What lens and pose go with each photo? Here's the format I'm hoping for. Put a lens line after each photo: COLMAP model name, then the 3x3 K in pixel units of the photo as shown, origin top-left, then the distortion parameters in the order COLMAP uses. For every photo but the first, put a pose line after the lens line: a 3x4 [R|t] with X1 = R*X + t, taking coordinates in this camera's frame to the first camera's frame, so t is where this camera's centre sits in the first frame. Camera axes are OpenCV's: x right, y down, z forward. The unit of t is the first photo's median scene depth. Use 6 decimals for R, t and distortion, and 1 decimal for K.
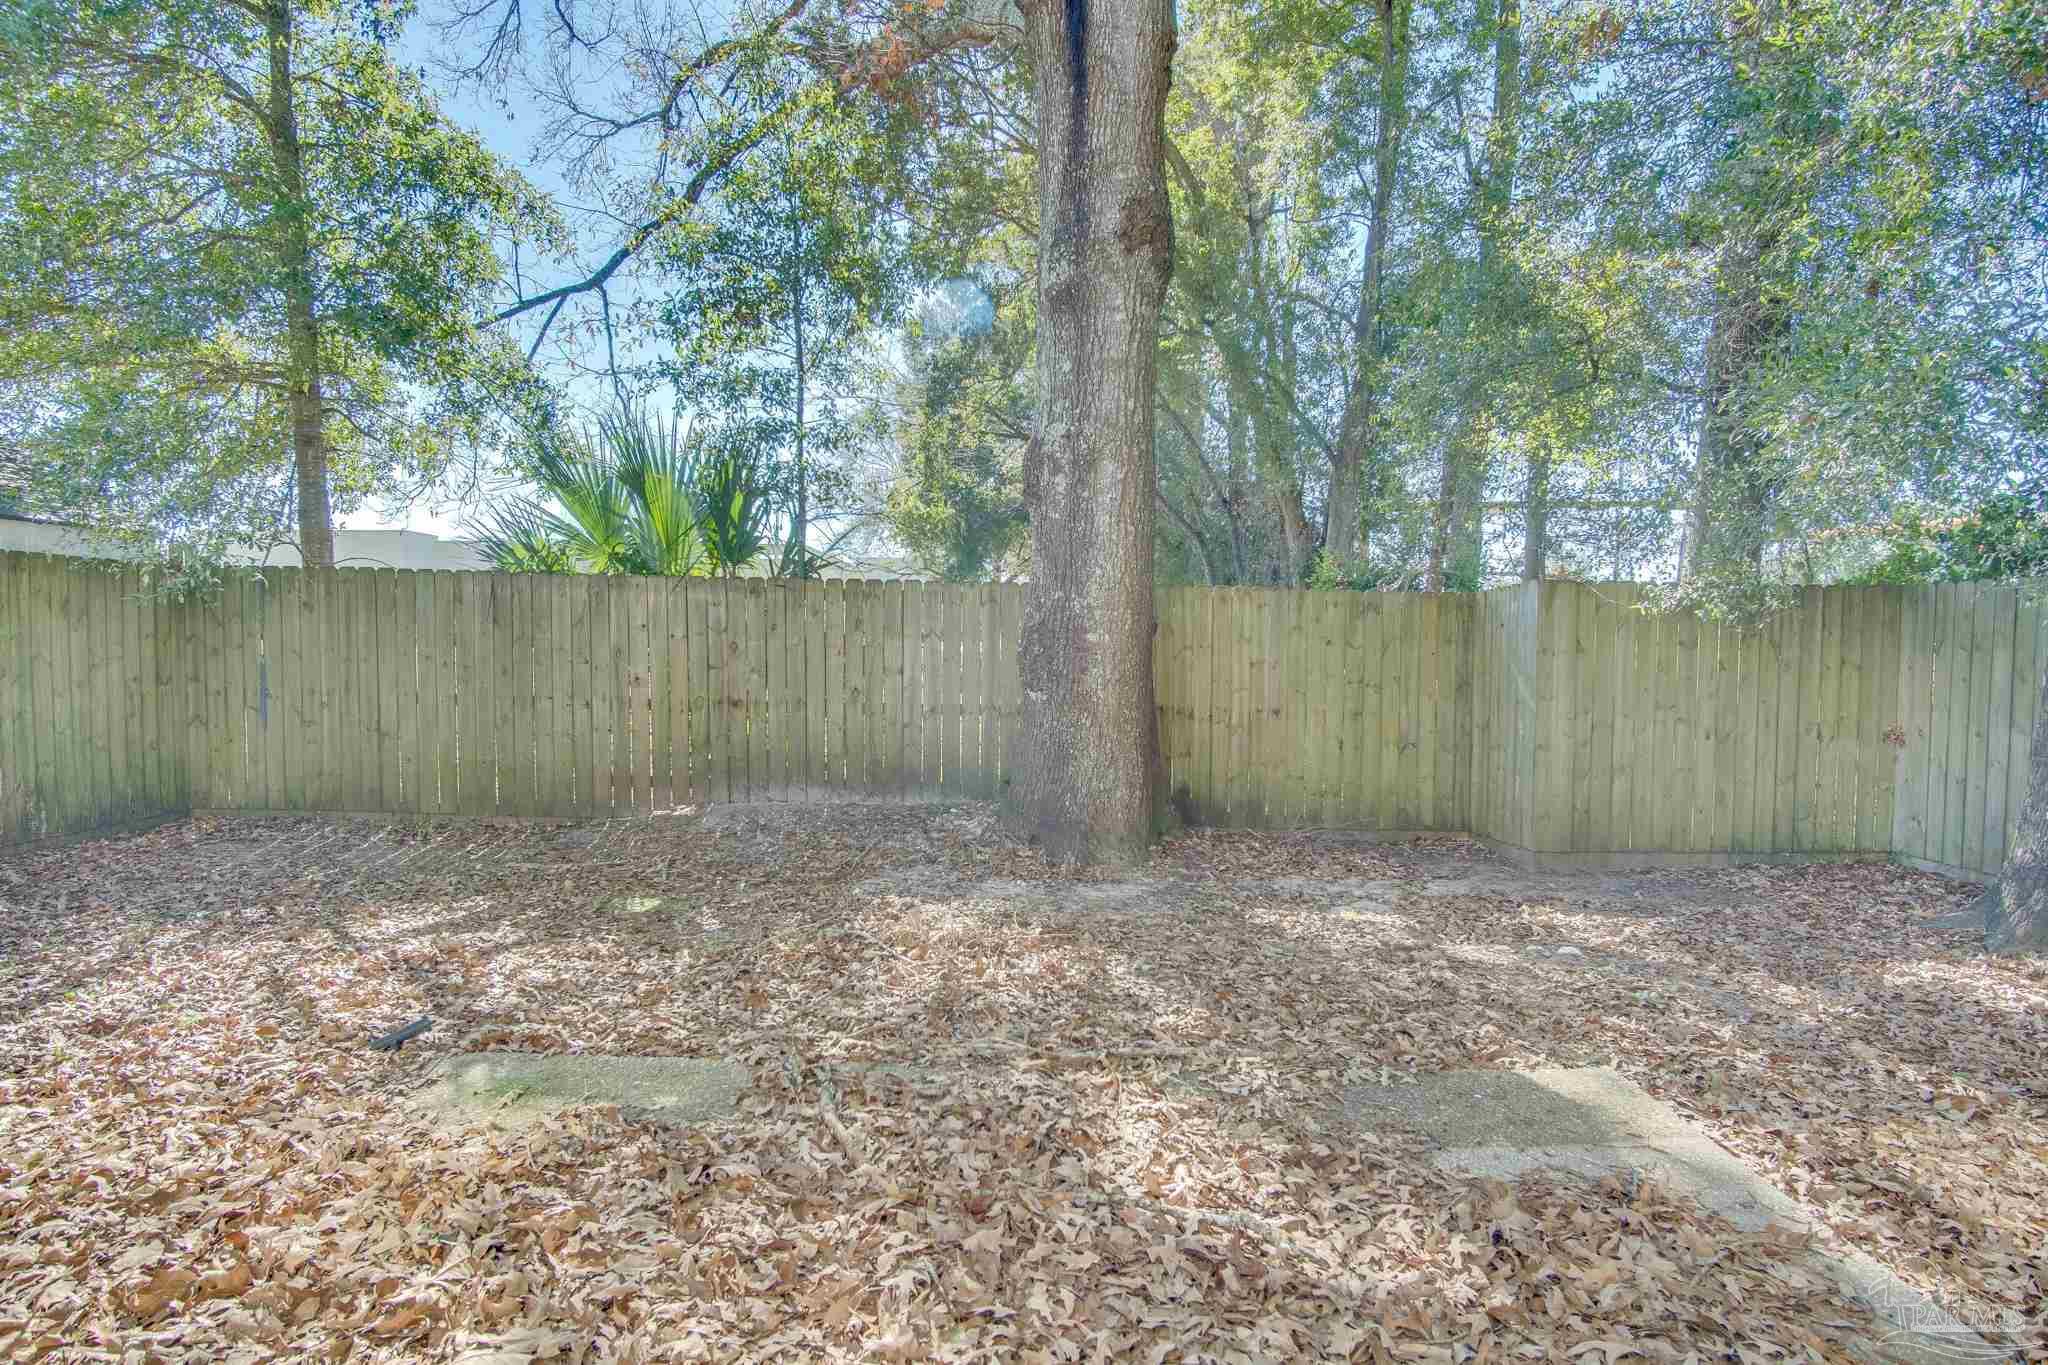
lens RADIAL K [[1099.7, 0, 1024.0], [0, 1099.7, 682.5], [0, 0, 1]] dist [-0.038833, 0.011041]
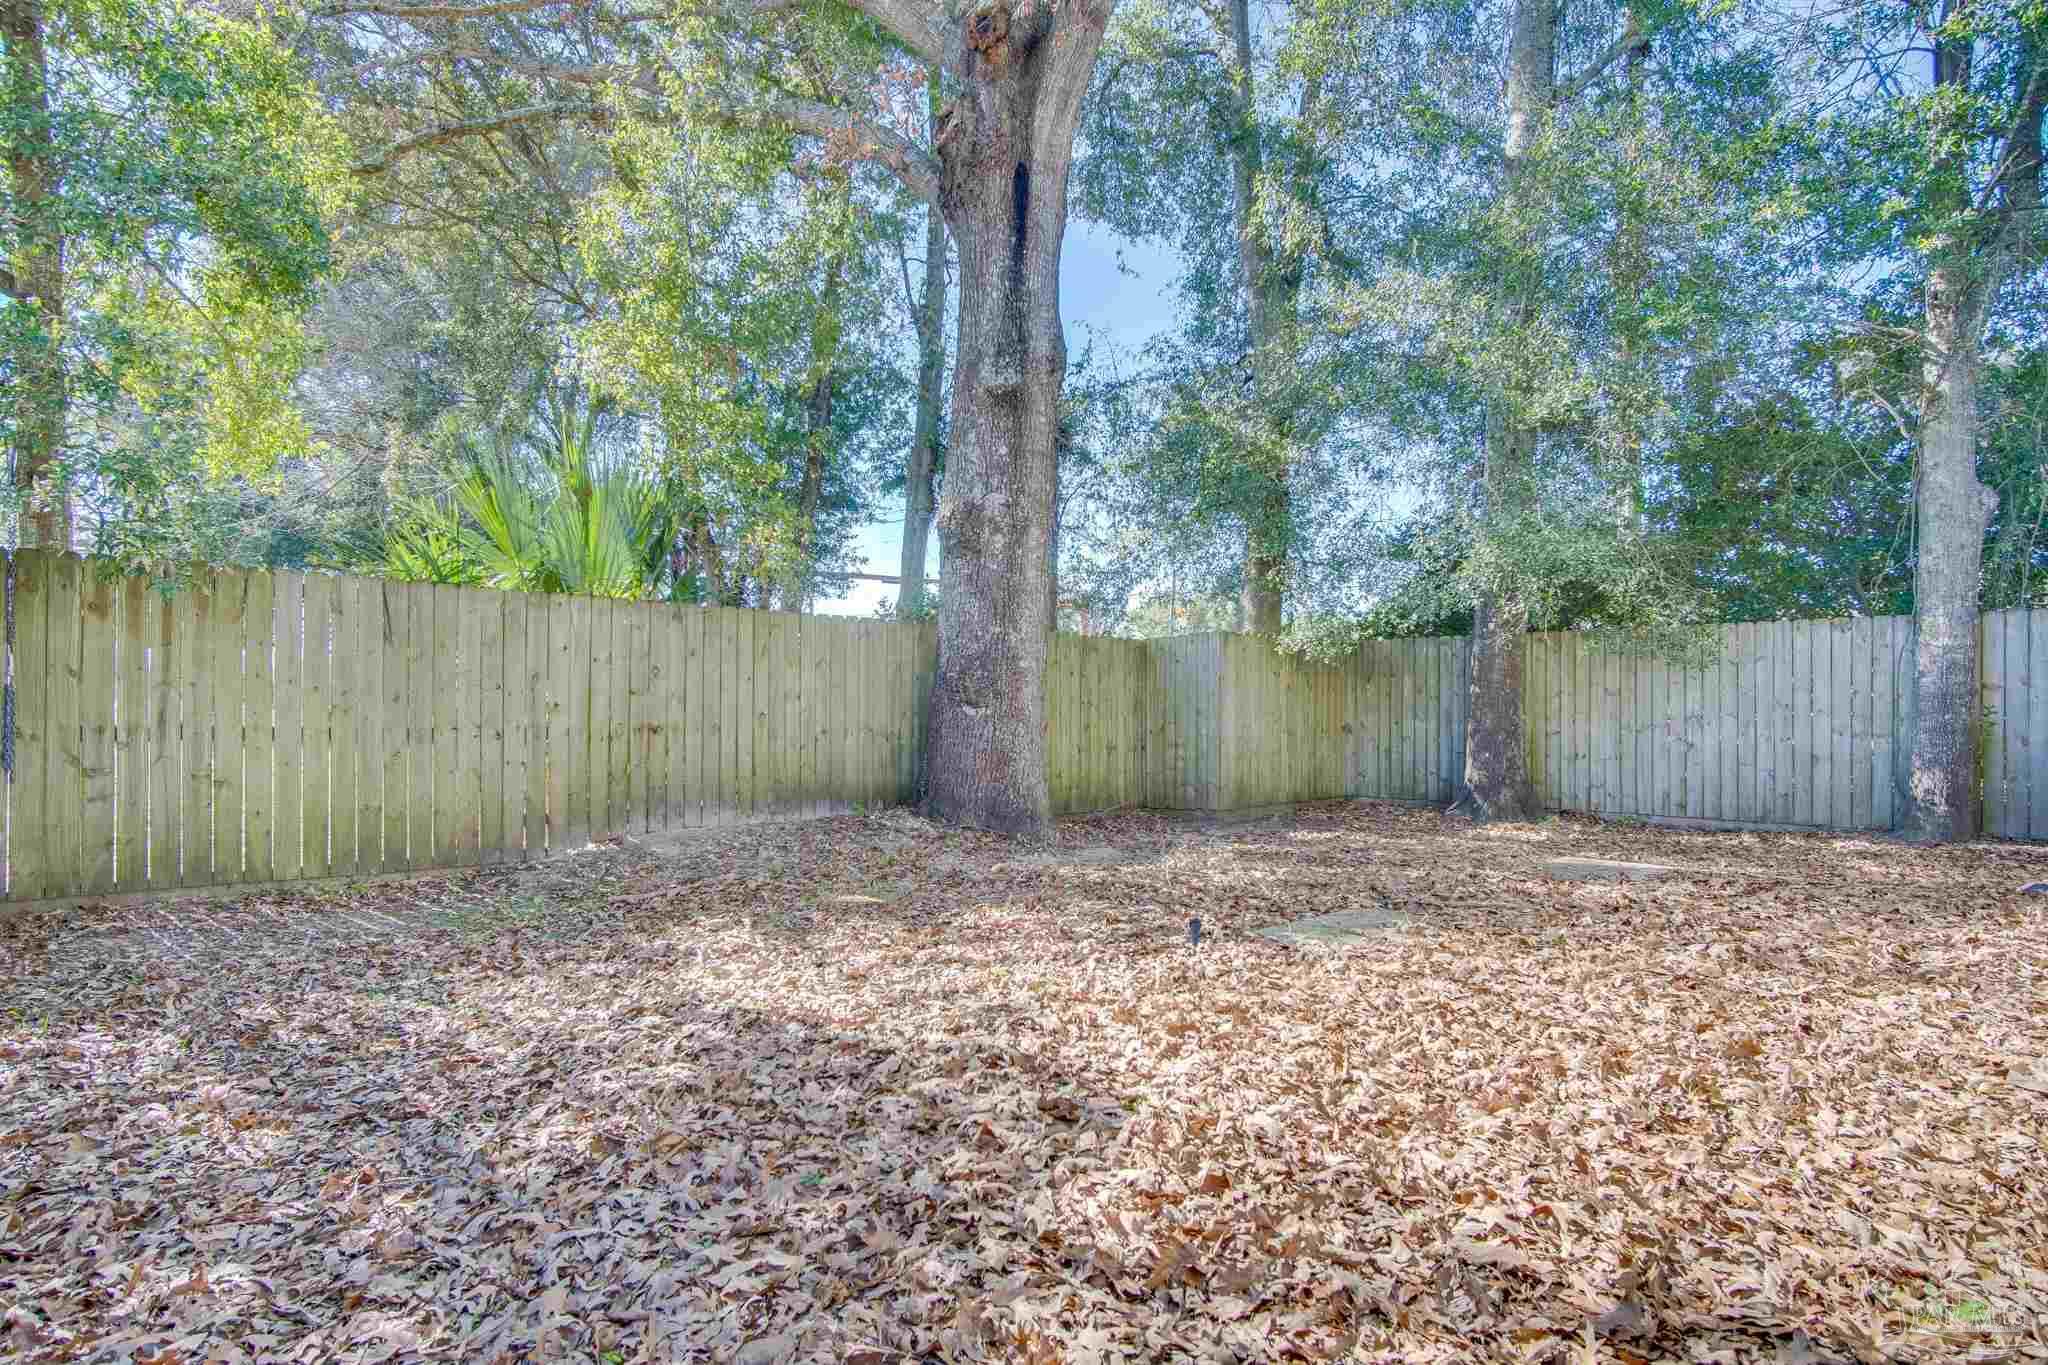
lens RADIAL K [[1099.7, 0, 1024.0], [0, 1099.7, 682.5], [0, 0, 1]] dist [-0.038833, 0.011041]
pose [[0.731156, 0.003917, 0.682199, -0.698989], [0.033604, 0.998563, -0.041748, 0.028784], [-0.681382, 0.053449, 0.729974, 0.062363]]
